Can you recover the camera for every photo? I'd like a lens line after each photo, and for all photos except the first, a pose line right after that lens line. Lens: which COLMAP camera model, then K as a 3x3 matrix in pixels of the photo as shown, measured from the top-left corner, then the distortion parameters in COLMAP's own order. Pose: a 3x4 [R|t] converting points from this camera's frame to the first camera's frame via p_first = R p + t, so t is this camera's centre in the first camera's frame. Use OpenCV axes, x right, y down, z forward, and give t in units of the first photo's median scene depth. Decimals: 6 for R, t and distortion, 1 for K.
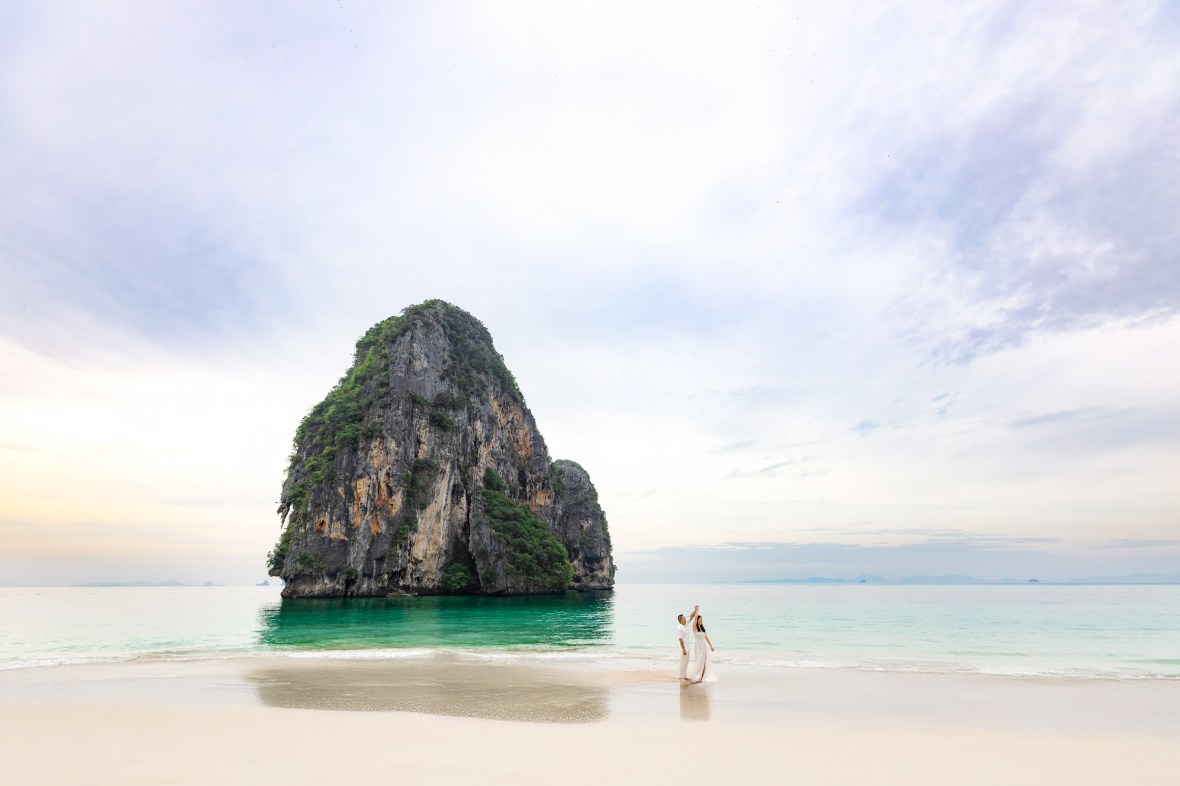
lens RADIAL K [[533.7, 0, 590.4], [0, 533.7, 396.5], [0, 0, 1]] dist [0.004043, 0.000529]
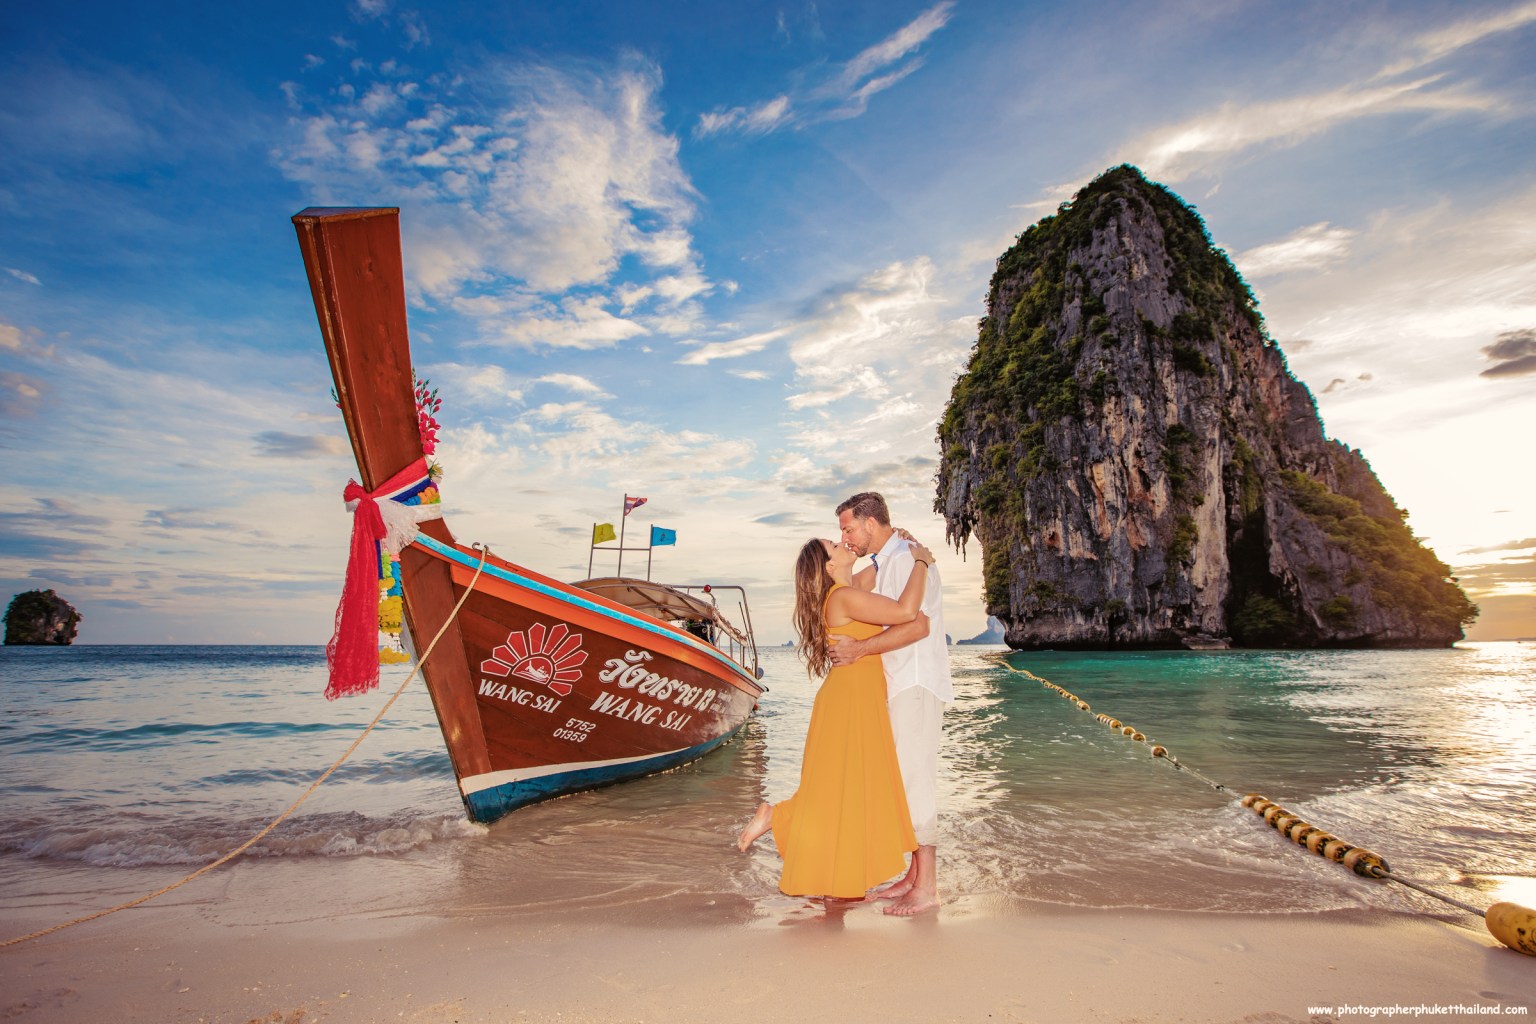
lens RADIAL K [[732.2, 0, 800.3], [0, 732.2, 537.6], [0, 0, 1]] dist [-0.032178, 0.000788]
pose [[0.866592, -0.068890, -0.494240, -0.296218], [0.163547, 0.974931, 0.150868, 0.049509], [0.471456, -0.211573, 0.856134, 0.087218]]
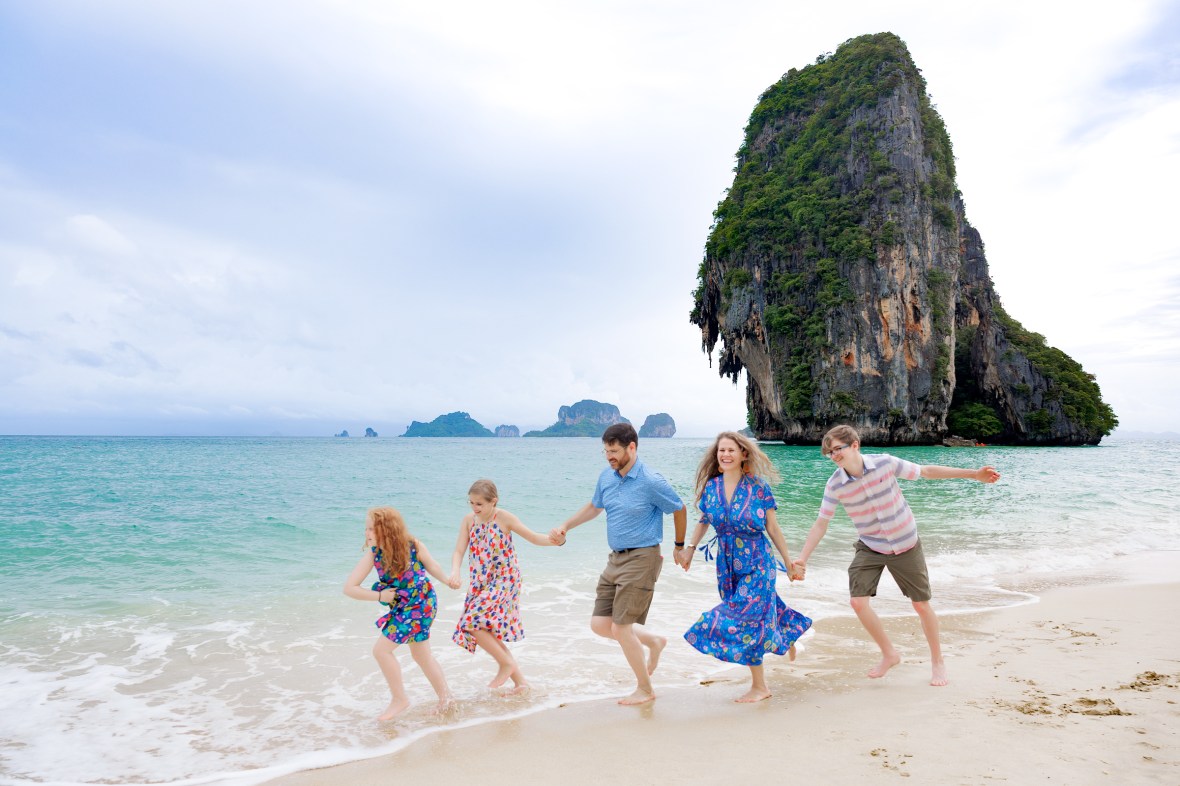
lens RADIAL K [[767.1, 0, 580.5], [0, 767.1, 400.1], [0, 0, 1]] dist [-0.009302, 0.000577]
pose [[0.969829, -0.003367, -0.243762, -0.548457], [0.073437, 0.957494, 0.278949, -0.044342], [0.232461, -0.288434, 0.928853, -0.161129]]
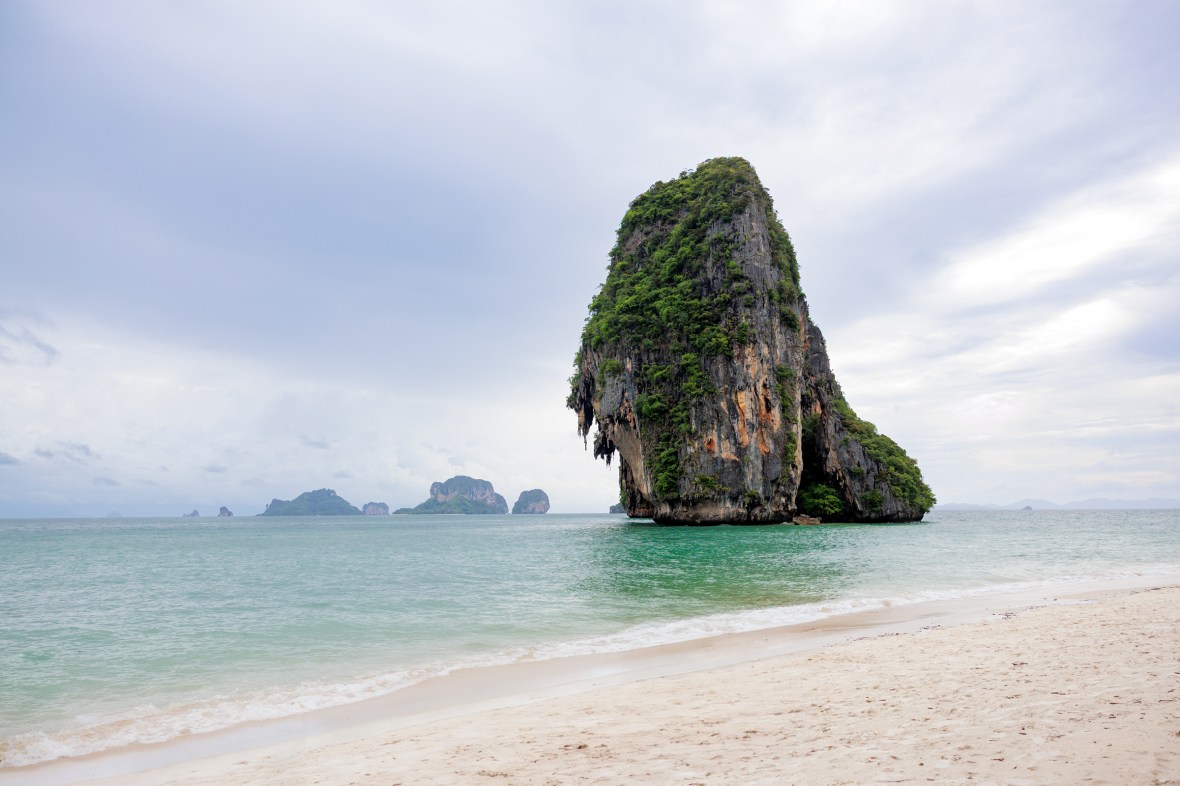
lens RADIAL K [[767.1, 0, 597.0], [0, 767.1, 399.6], [0, 0, 1]] dist [-0.009302, 0.000577]
pose [[0.998104, -0.010085, -0.060718, -0.547607], [0.021586, 0.981183, 0.191869, -0.070270], [0.057641, -0.192816, 0.979540, -0.211627]]
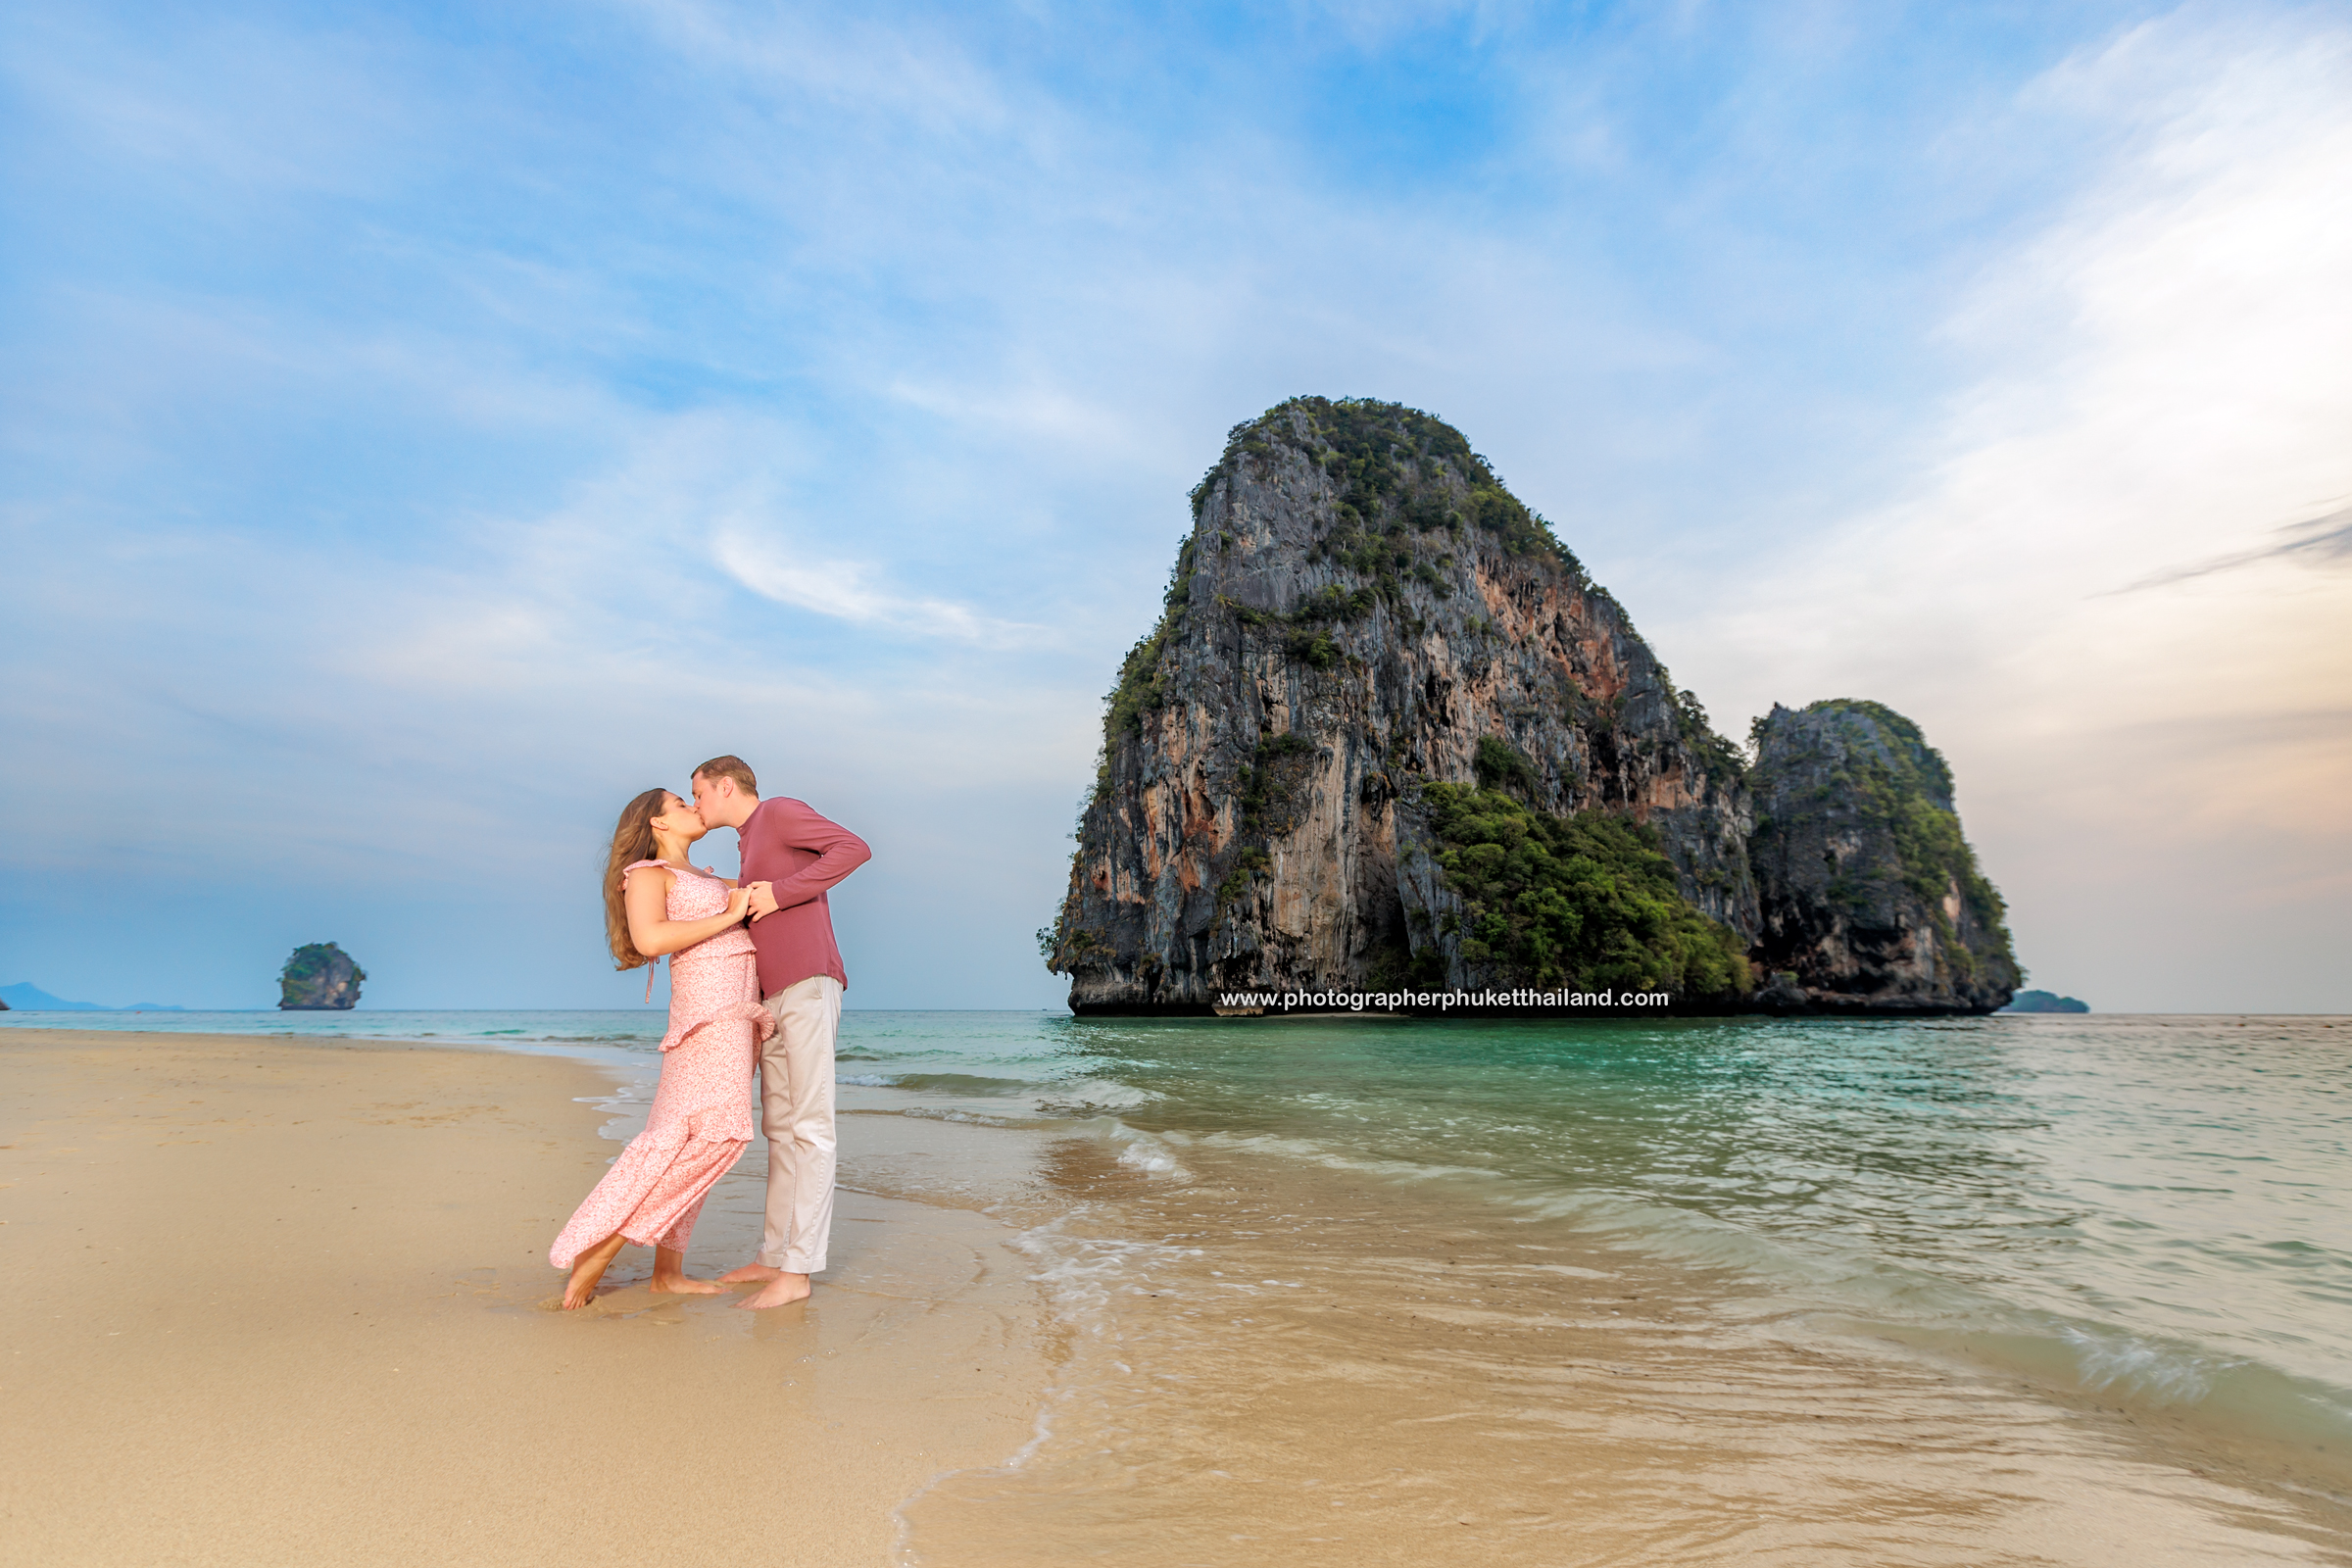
lens RADIAL K [[1063.8, 0, 1164.1], [0, 1063.8, 796.1], [0, 0, 1]] dist [0.004043, 0.000529]
pose [[0.752272, -0.121939, -0.647471, 0.228455], [0.211805, 0.975318, 0.062404, 0.092613], [0.623880, -0.184082, 0.759531, 0.207817]]
